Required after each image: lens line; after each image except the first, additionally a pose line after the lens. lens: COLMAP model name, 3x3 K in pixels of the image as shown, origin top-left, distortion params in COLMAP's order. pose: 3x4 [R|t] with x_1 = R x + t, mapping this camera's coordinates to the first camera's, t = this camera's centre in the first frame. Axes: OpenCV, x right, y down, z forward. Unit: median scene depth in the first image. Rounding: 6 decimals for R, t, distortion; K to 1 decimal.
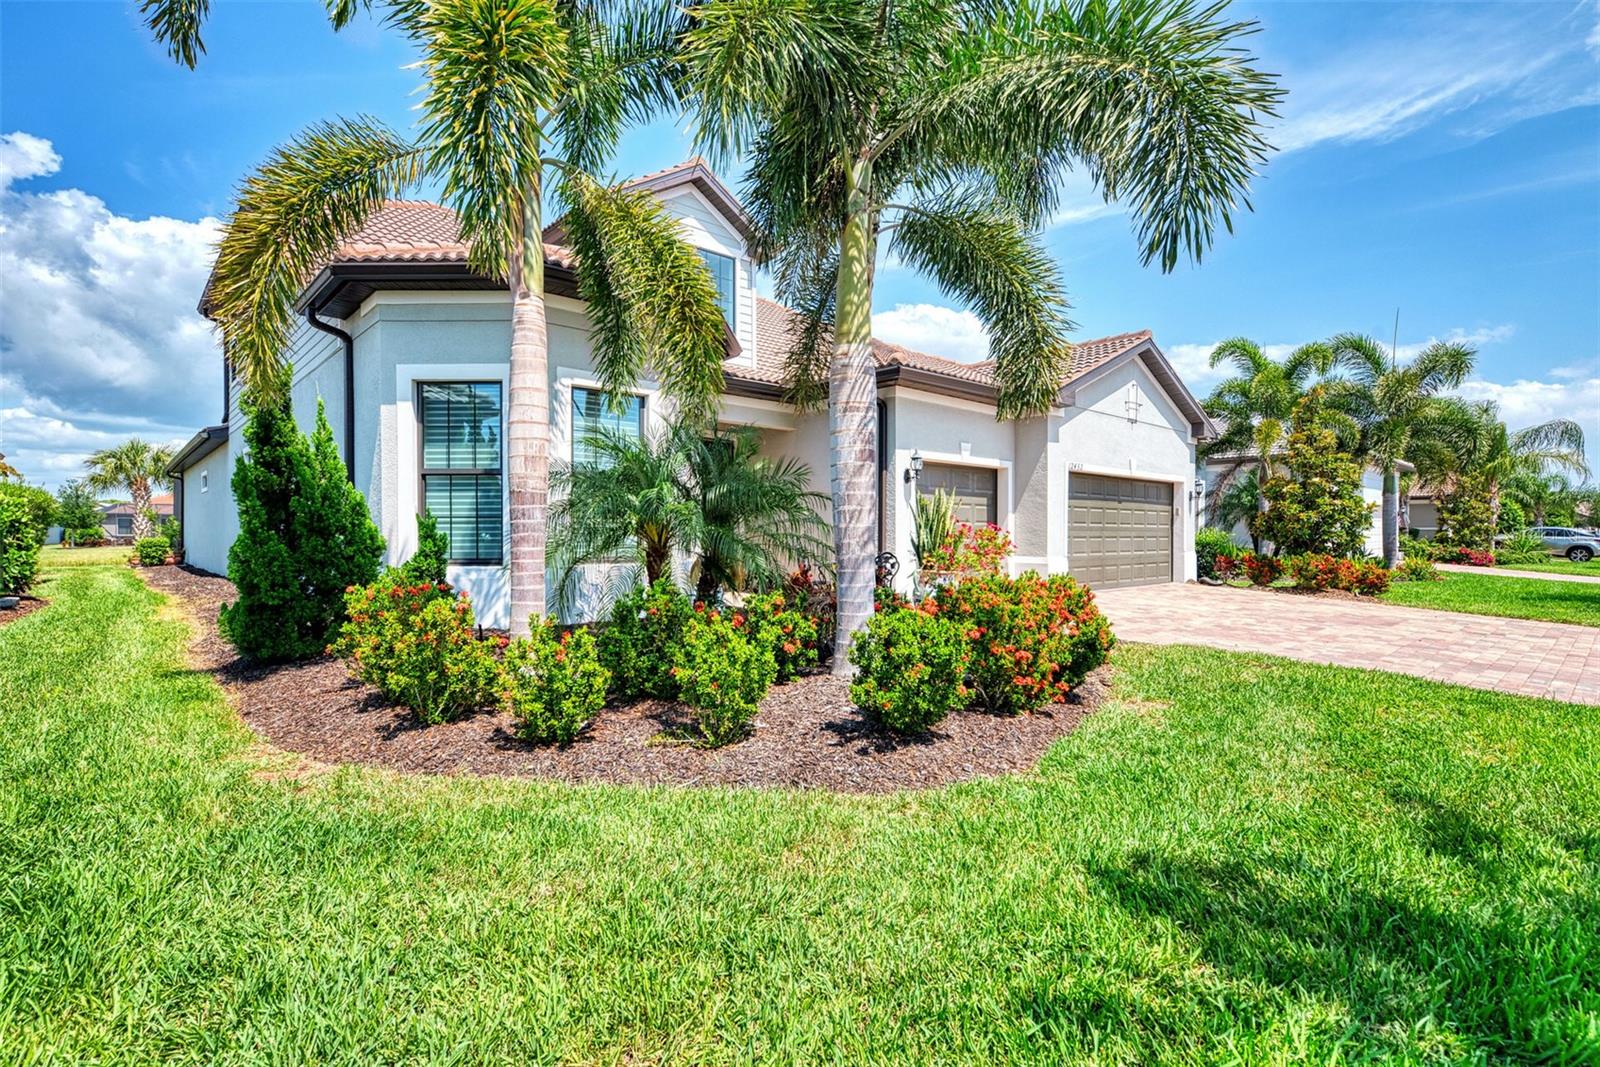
lens RADIAL K [[755.7, 0, 804.4], [0, 755.7, 524.7], [0, 0, 1]] dist [-0.000896, 0.000042]
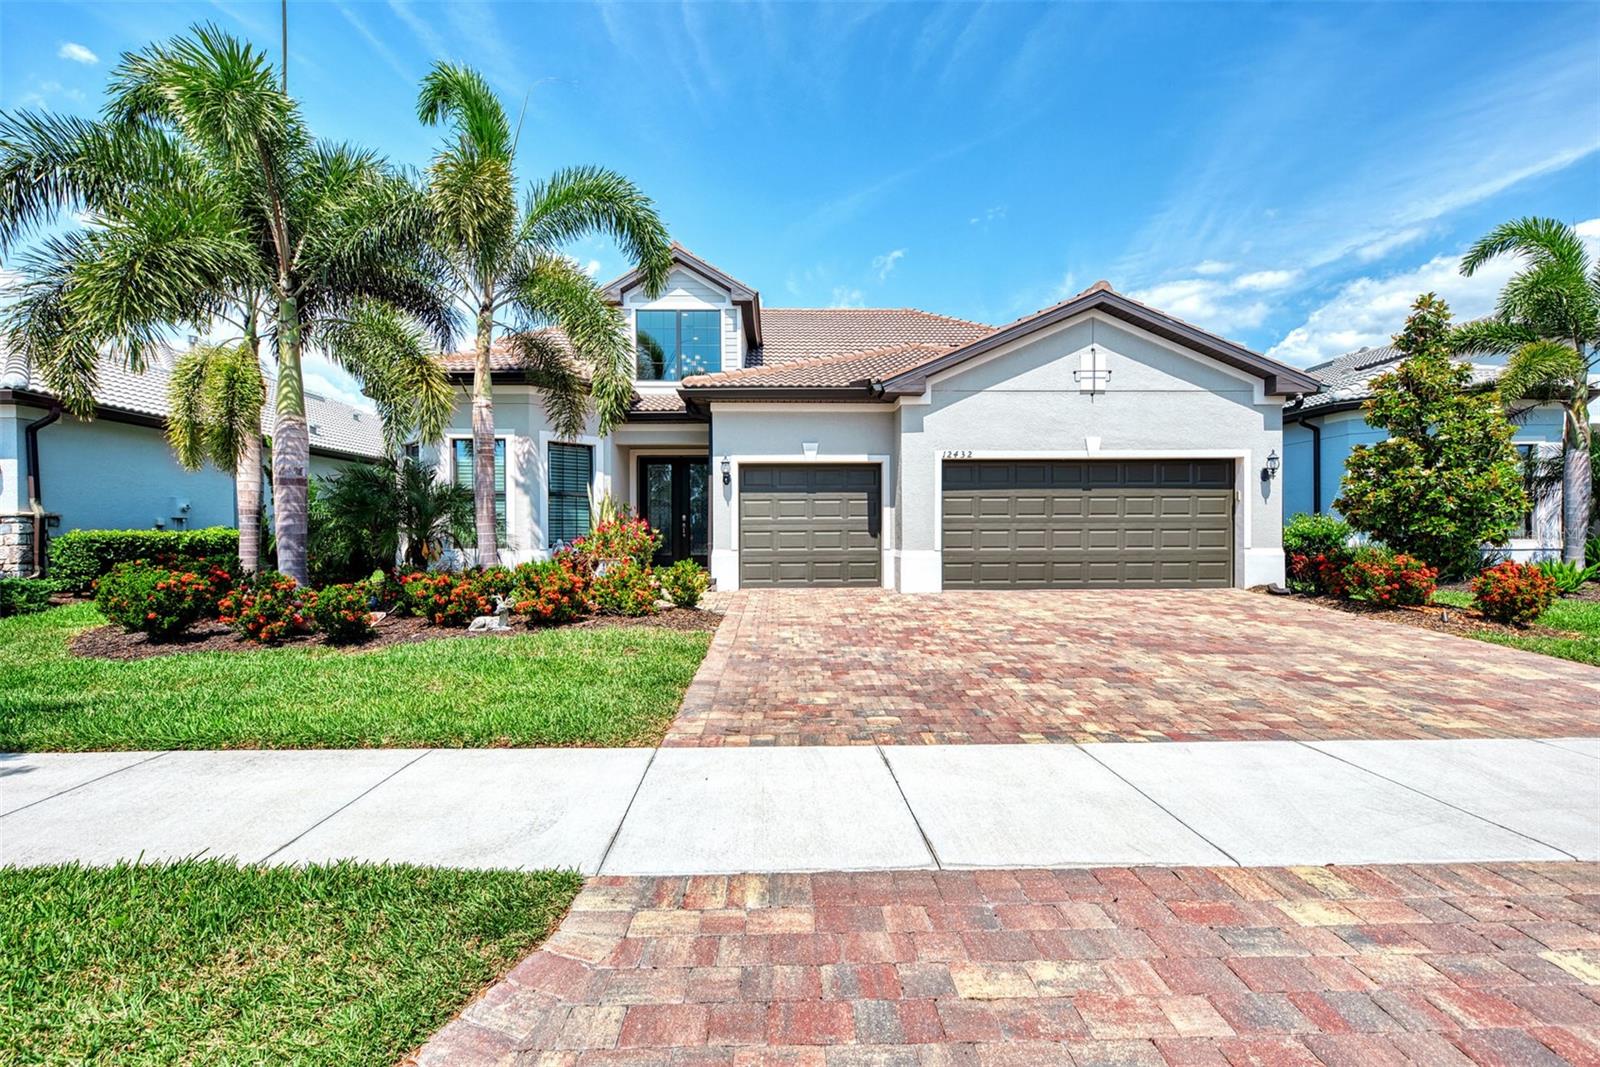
lens RADIAL K [[664.2, 0, 800.0], [0, 664.2, 533.5], [0, 0, 1]] dist [0.014897, -0.000118]
pose [[0.762330, -0.001917, -0.647186, 0.732178], [0.013072, 0.999837, 0.012437, 0.007732], [0.647056, -0.017941, 0.762231, 0.237694]]
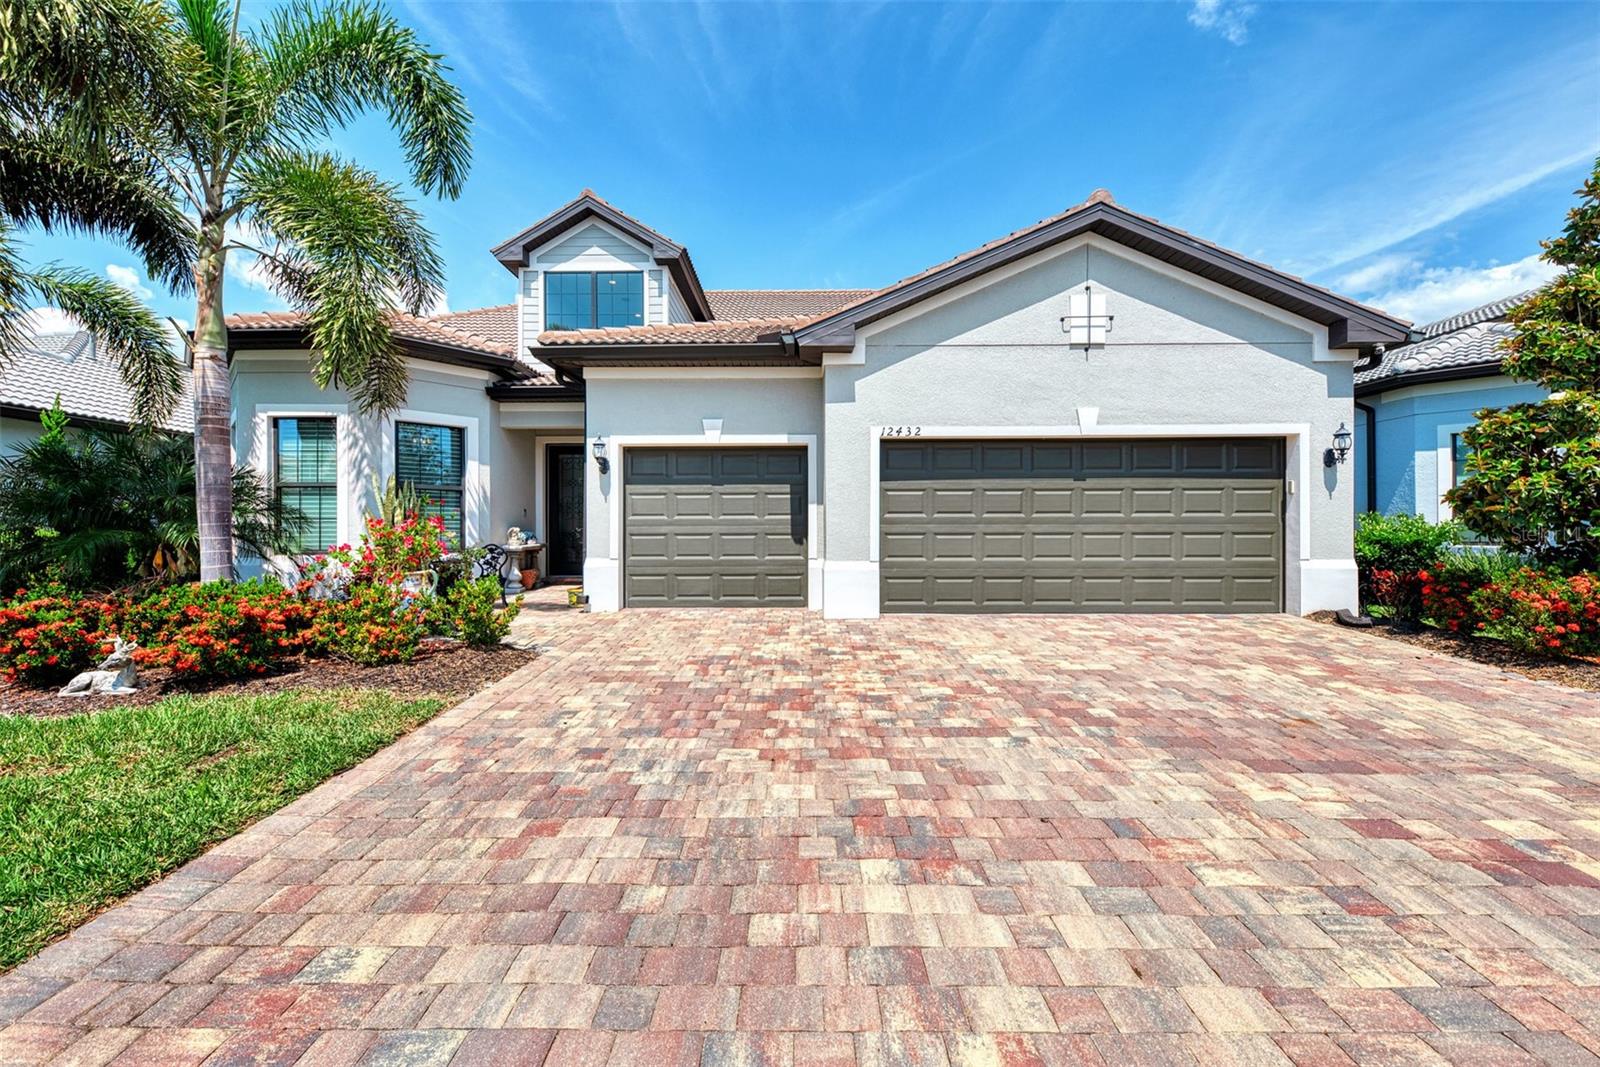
lens RADIAL K [[618.2, 0, 796.9], [0, 618.2, 529.3], [0, 0, 1]] dist [0.018351, -0.008170]
pose [[0.734664, -0.004277, -0.678417, 0.663688], [0.011202, 0.999920, 0.005826, 0.007925], [0.678338, -0.011880, 0.734654, 0.506267]]
